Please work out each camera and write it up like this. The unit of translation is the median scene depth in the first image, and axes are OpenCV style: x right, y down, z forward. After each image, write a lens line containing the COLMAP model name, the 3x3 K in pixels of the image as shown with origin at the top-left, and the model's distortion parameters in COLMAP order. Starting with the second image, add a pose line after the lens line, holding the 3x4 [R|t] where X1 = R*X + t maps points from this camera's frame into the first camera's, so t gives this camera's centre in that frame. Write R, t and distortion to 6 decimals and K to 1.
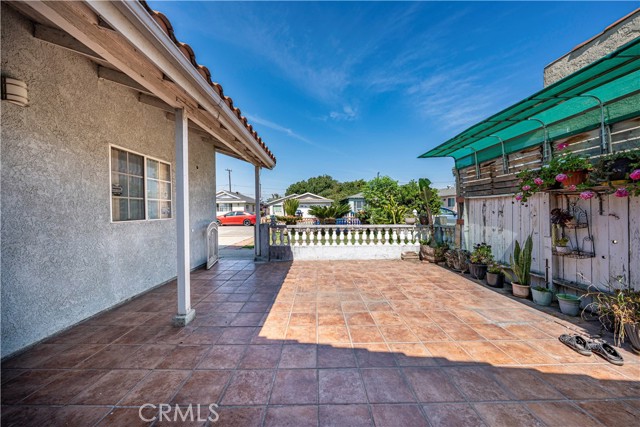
lens RADIAL K [[217.6, 0, 316.0], [0, 217.6, 212.7], [0, 0, 1]] dist [0.001405, 0.000105]
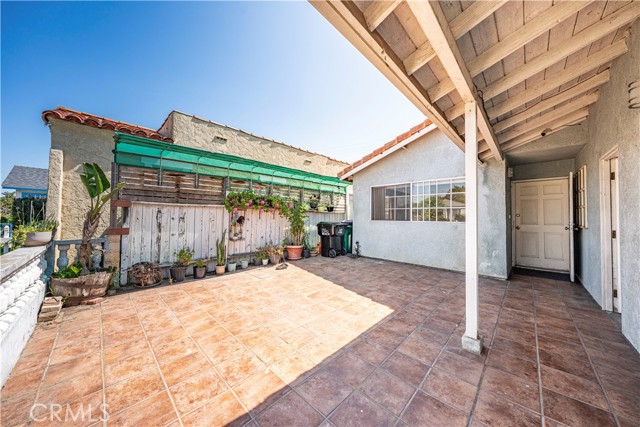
lens RADIAL K [[217.6, 0, 318.9], [0, 217.6, 211.2], [0, 0, 1]] dist [0.001405, 0.000105]
pose [[-0.719279, 0.018988, 0.694462, -0.576636], [0.005449, 0.999750, -0.021692, -0.013498], [-0.694700, -0.011818, -0.719202, 1.516917]]
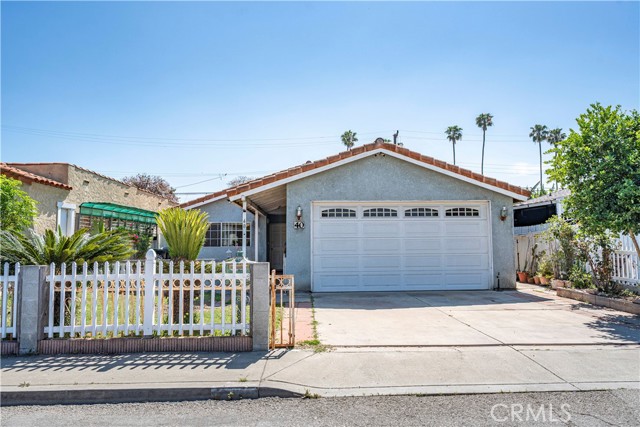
lens RADIAL K [[444.2, 0, 320.5], [0, 444.2, 214.1], [0, 0, 1]] dist [0.004072, 0.000506]
pose [[-0.998926, 0.022292, -0.040624, -0.876565], [0.025057, 0.997310, -0.068885, 0.029766], [0.038979, -0.069829, -0.996797, 4.794189]]
